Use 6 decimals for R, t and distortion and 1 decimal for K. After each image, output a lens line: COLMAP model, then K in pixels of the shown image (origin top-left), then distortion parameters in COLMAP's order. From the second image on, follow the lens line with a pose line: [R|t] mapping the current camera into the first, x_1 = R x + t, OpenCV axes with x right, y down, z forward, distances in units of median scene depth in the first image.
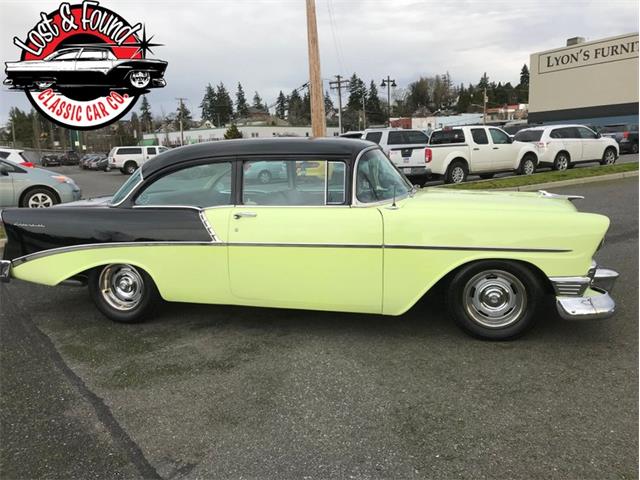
lens RADIAL K [[520.1, 0, 320.0], [0, 520.1, 240.0], [0, 0, 1]] dist [0.012317, -0.011723]
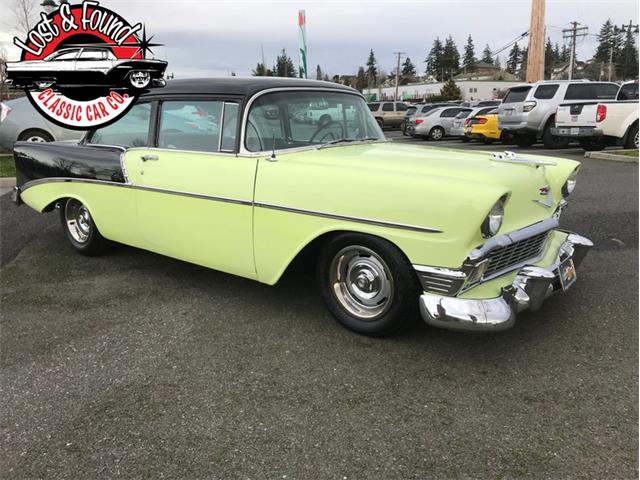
lens RADIAL K [[513.1, 0, 320.0], [0, 513.1, 240.0], [0, 0, 1]] dist [0.068463, -0.089417]
pose [[0.916759, 0.121954, -0.380368, 0.454982], [-0.090482, 0.990903, 0.099625, -0.018855], [0.389058, -0.056915, 0.919454, 0.205625]]
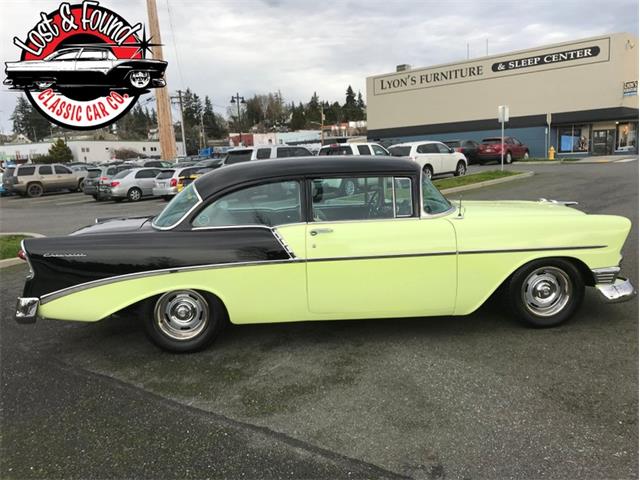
lens RADIAL K [[518.6, 0, 320.1], [0, 518.6, 225.0], [0, 0, 1]] dist [0.018814, -0.012273]
pose [[0.953154, -0.046292, 0.298923, -0.396348], [0.062905, 0.996950, -0.046192, -0.011505], [-0.295873, 0.062831, 0.953159, 0.021350]]
